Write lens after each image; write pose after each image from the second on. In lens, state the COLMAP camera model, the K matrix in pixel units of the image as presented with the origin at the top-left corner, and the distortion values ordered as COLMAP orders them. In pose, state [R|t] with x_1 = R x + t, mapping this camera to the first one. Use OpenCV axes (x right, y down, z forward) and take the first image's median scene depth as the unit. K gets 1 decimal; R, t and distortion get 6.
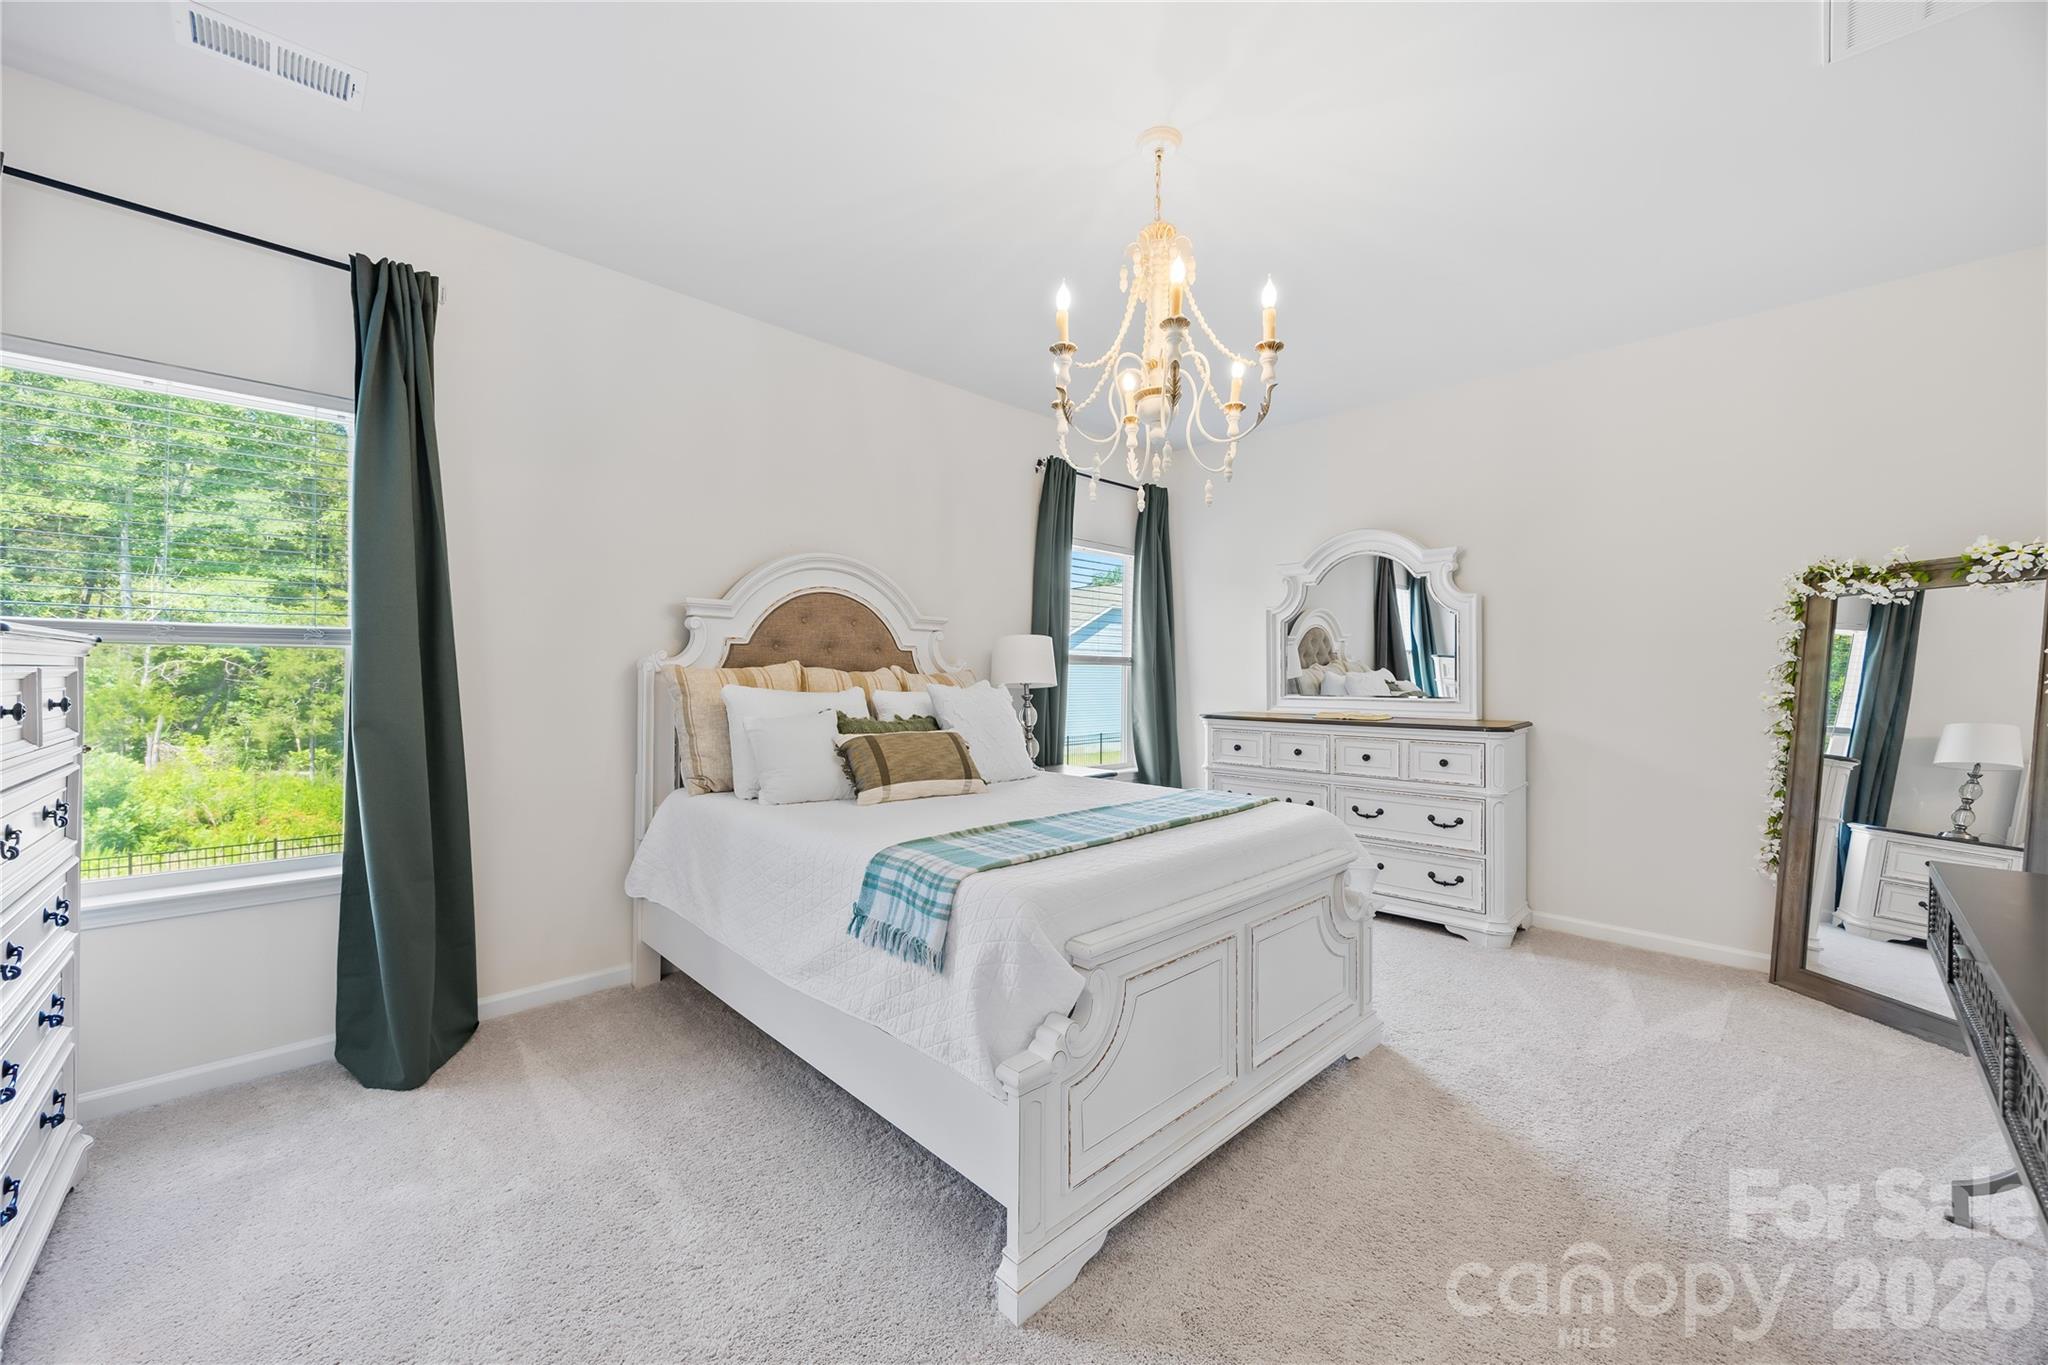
lens RADIAL K [[775.9, 0, 1022.9], [0, 775.9, 675.6], [0, 0, 1]] dist [-0.001607, 0.000121]
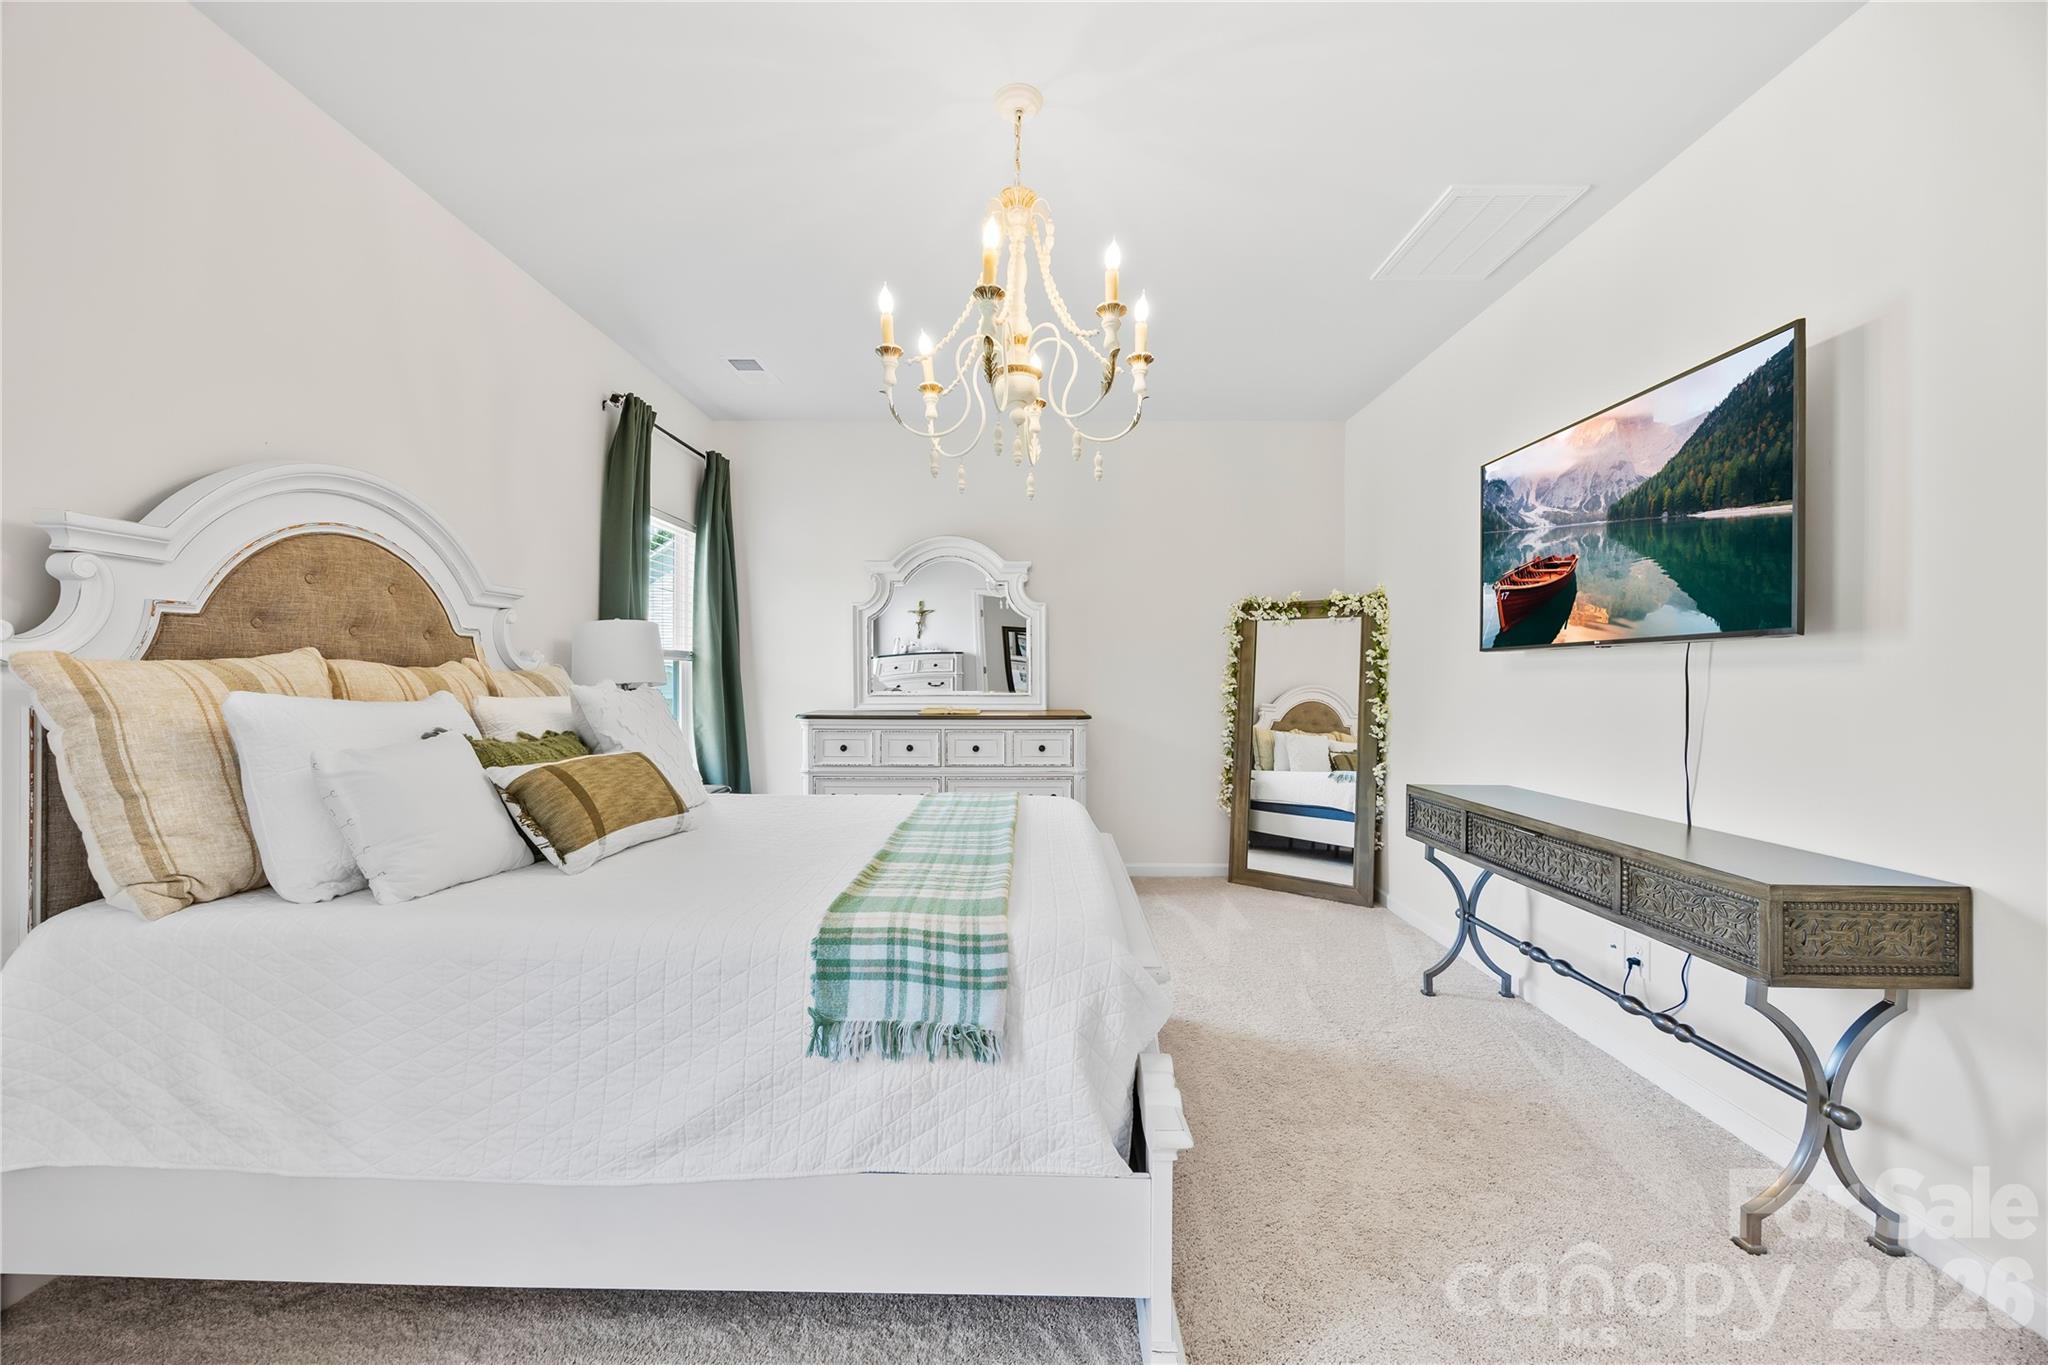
lens RADIAL K [[775.9, 0, 1012.8], [0, 775.9, 680.7], [0, 0, 1]] dist [-0.001607, 0.000121]
pose [[0.711597, -0.008240, 0.702540, -0.352319], [0.000462, 0.999936, 0.011260, -0.001200], [-0.702588, -0.007688, 0.711556, 0.245087]]
